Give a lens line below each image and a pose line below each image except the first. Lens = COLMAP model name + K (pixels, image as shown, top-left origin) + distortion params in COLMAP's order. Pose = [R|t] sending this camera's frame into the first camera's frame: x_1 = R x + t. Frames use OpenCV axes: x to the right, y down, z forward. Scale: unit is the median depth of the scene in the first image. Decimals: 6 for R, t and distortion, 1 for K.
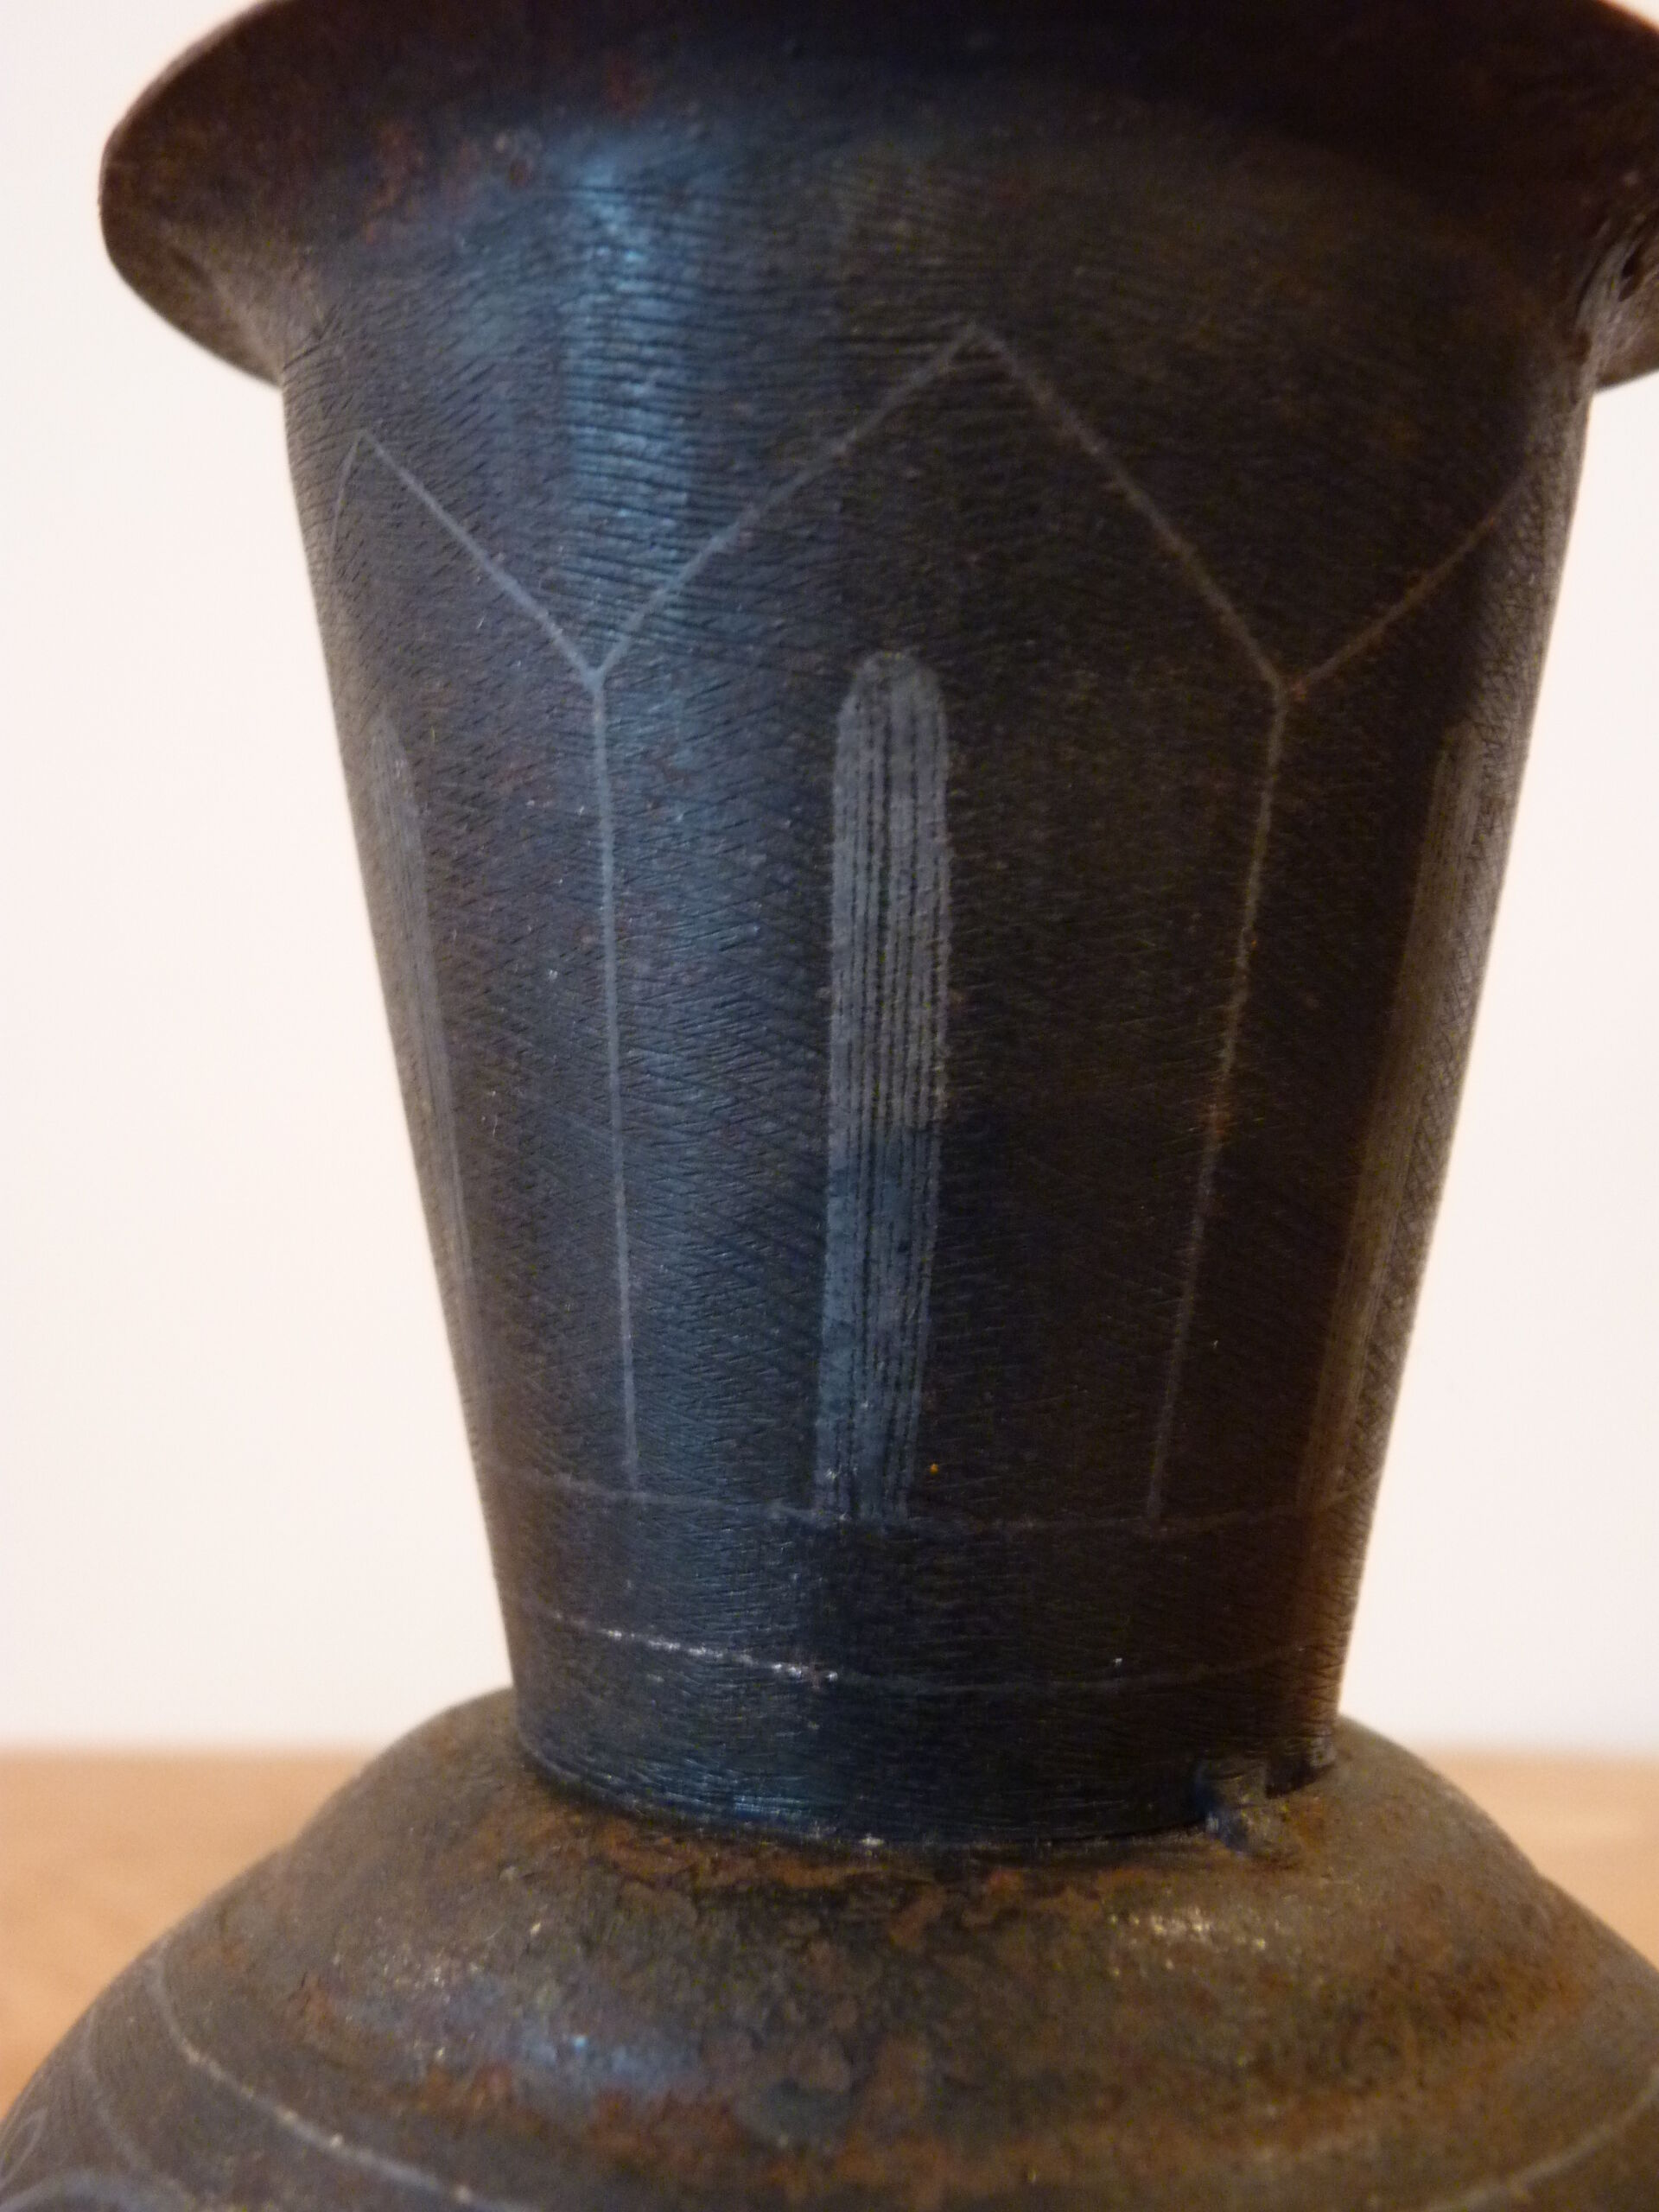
lens RADIAL K [[2279.8, 0, 829.5], [0, 2279.8, 1106.0], [0, 0, 1]] dist [-0.170802, 0.234028]
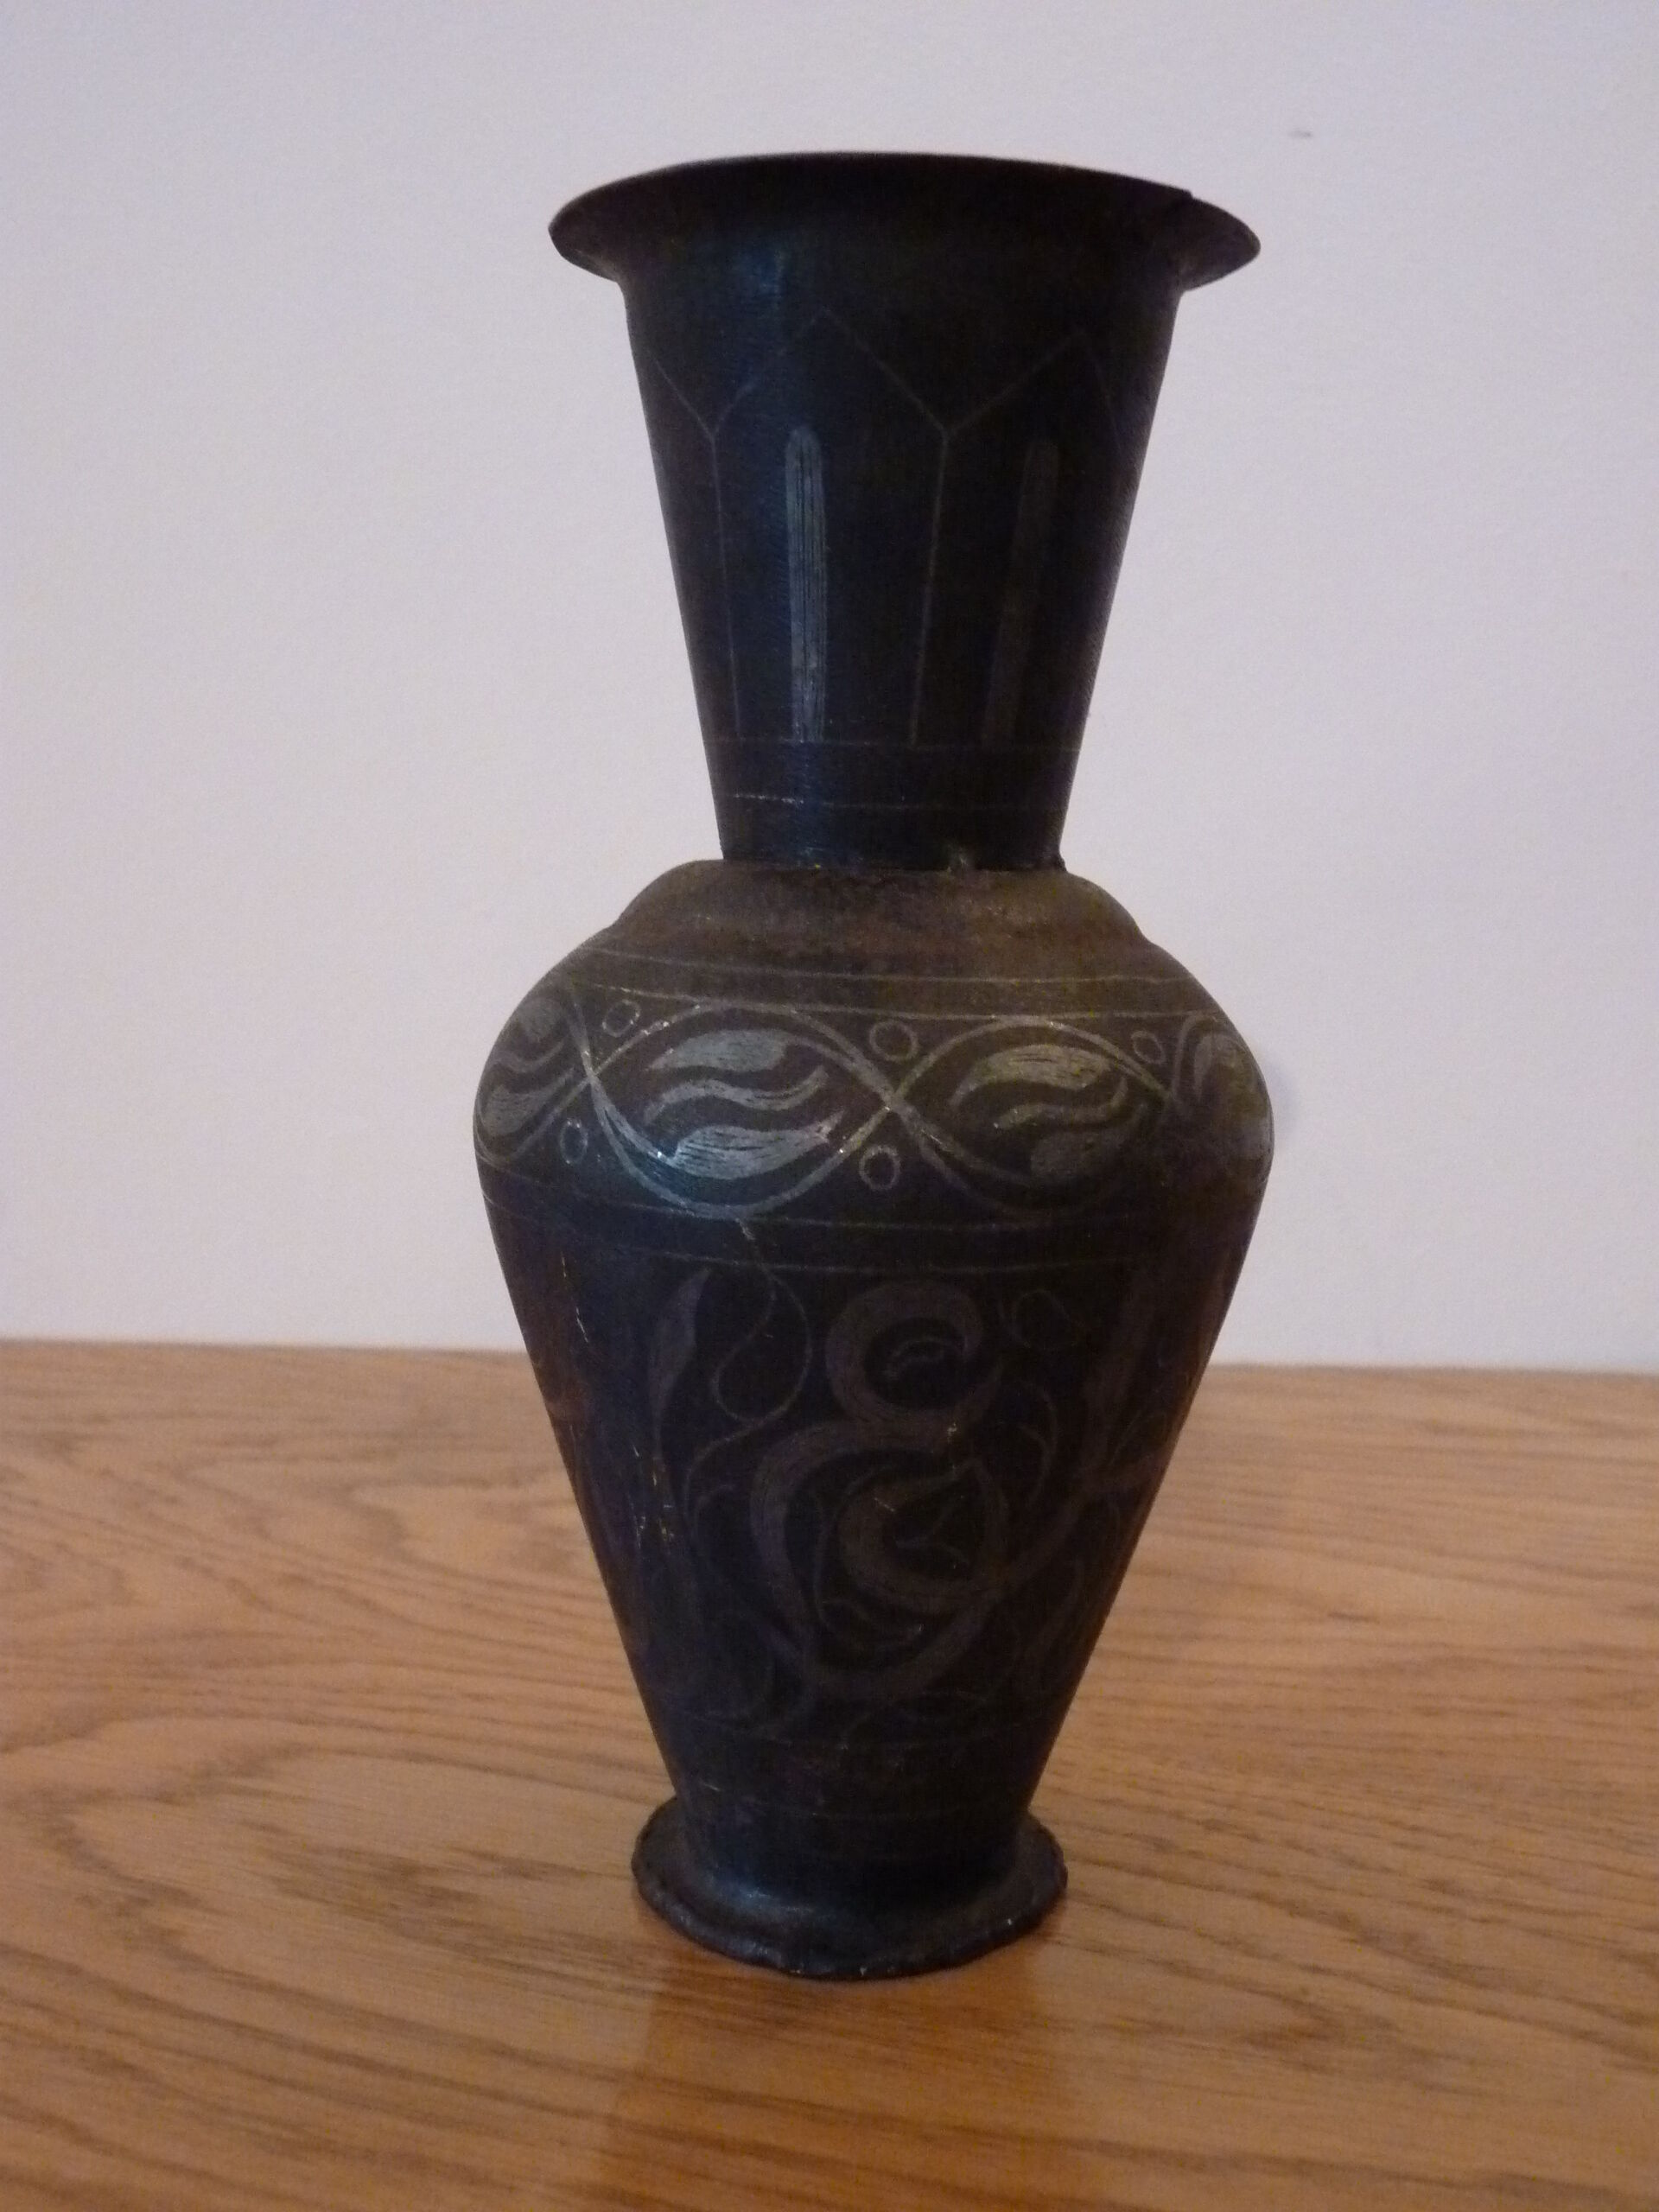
lens RADIAL K [[2279.8, 0, 829.5], [0, 2279.8, 1106.0], [0, 0, 1]] dist [-0.170802, 0.234028]
pose [[0.972463, 0.036559, -0.230173, 0.705062], [0.008695, 0.981240, 0.192592, 0.087998], [0.232896, -0.189290, 0.953902, -1.746503]]
